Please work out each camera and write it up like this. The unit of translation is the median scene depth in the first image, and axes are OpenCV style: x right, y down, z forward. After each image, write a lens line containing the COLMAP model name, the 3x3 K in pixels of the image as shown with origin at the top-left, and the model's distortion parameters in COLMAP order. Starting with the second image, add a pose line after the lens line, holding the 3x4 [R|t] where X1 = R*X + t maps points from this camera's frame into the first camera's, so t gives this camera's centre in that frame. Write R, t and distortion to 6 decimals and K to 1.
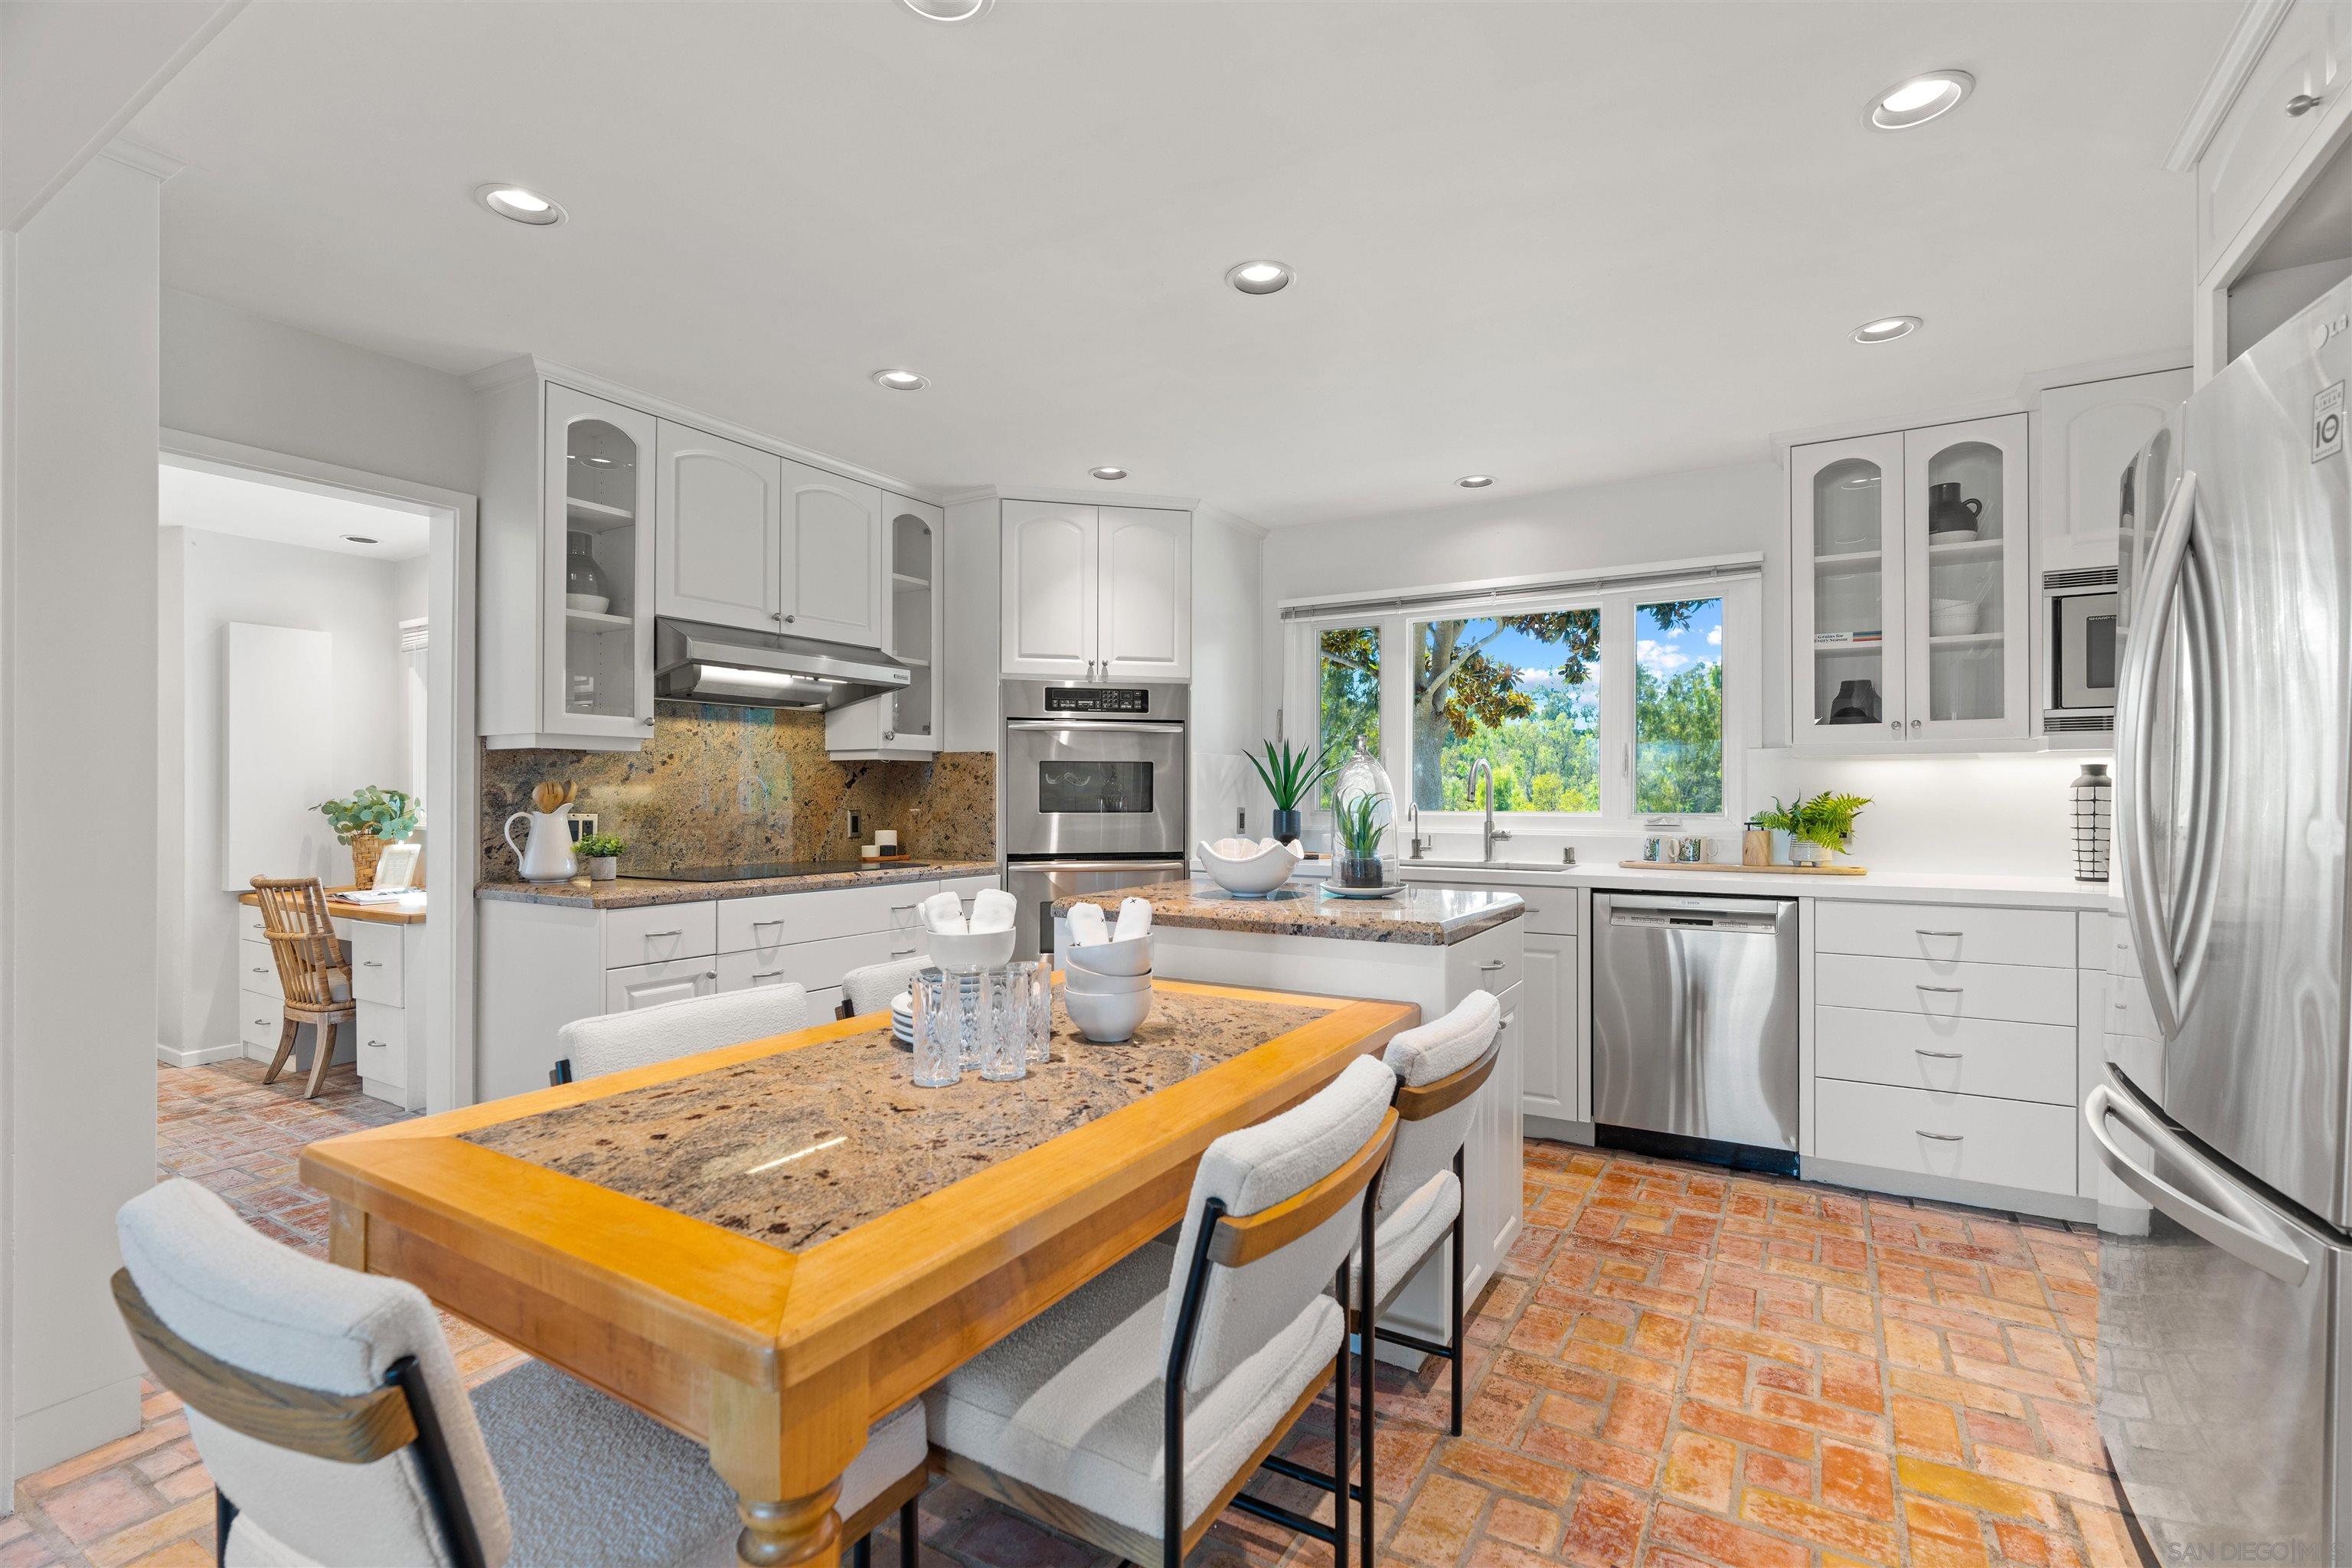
lens RADIAL K [[1057.7, 0, 1185.0], [0, 1057.7, 773.5], [0, 0, 1]] dist [-0.016400, 0.006225]
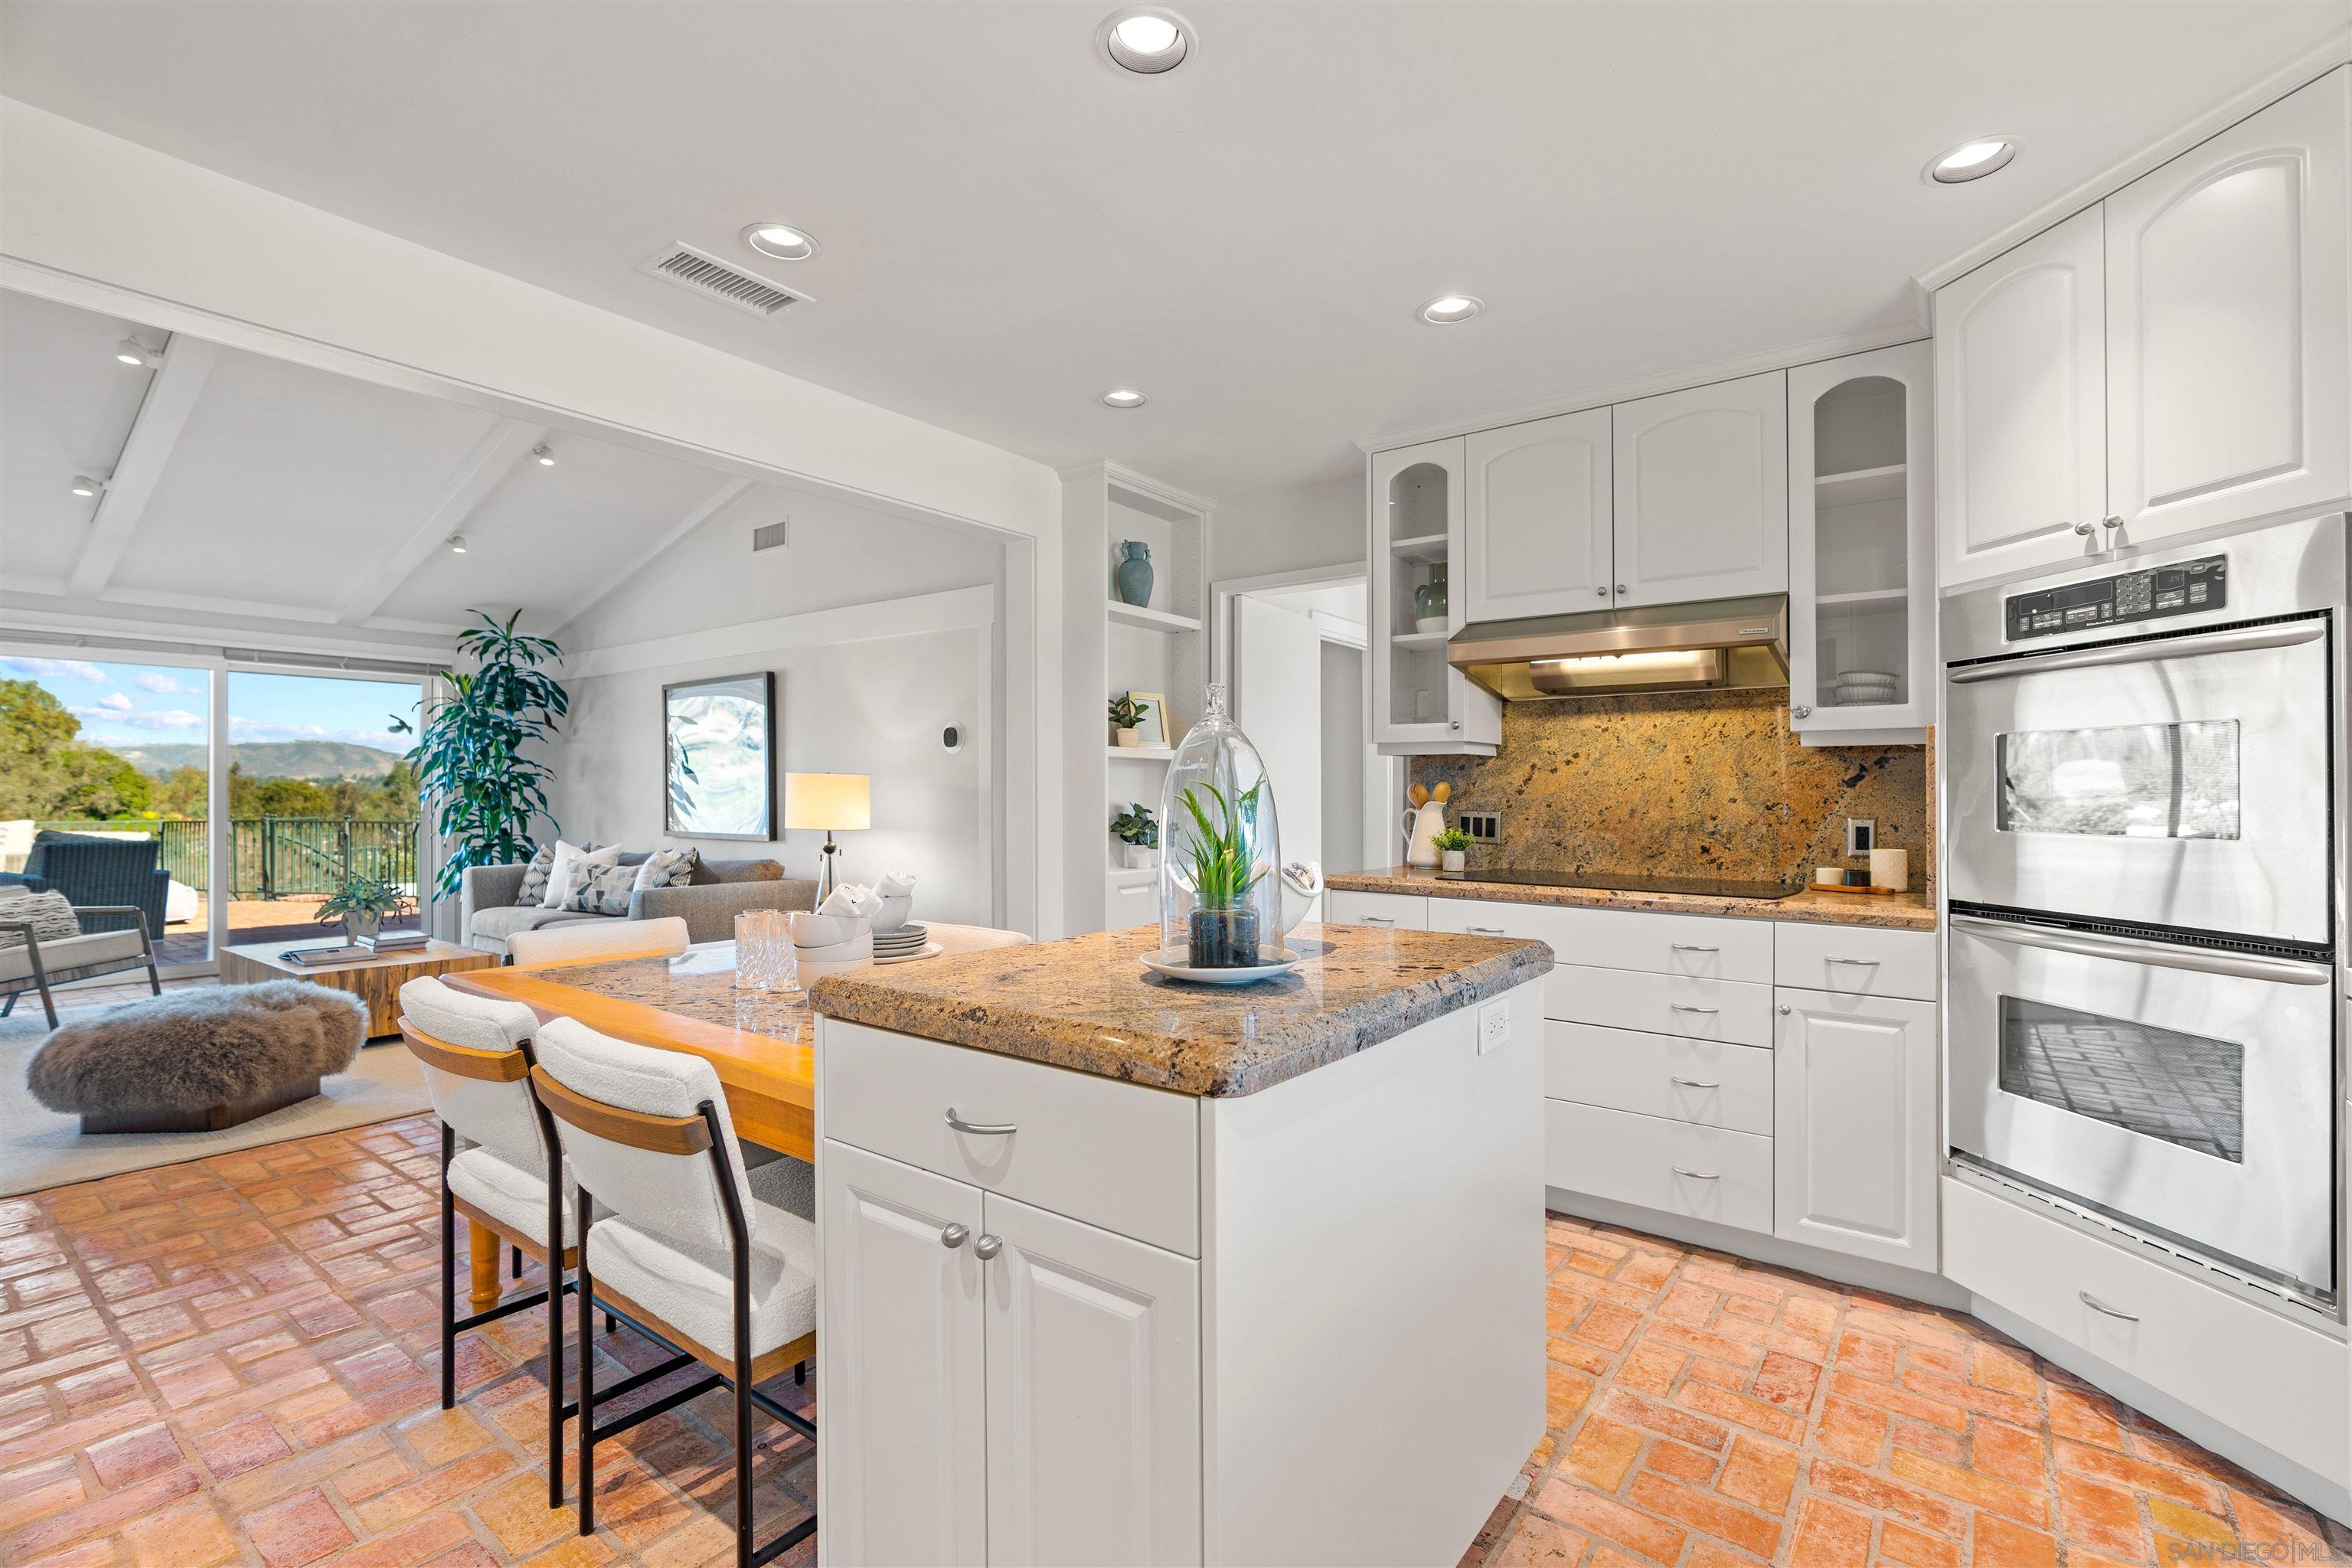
lens RADIAL K [[1057.4, 0, 1181.4], [0, 1057.4, 779.9], [0, 0, 1]] dist [-0.010205, 0.004492]
pose [[-0.104408, -0.012363, -0.994458, 0.473890], [0.015459, 0.999782, -0.014052, 0.013139], [0.994414, -0.016841, -0.104195, 0.678586]]
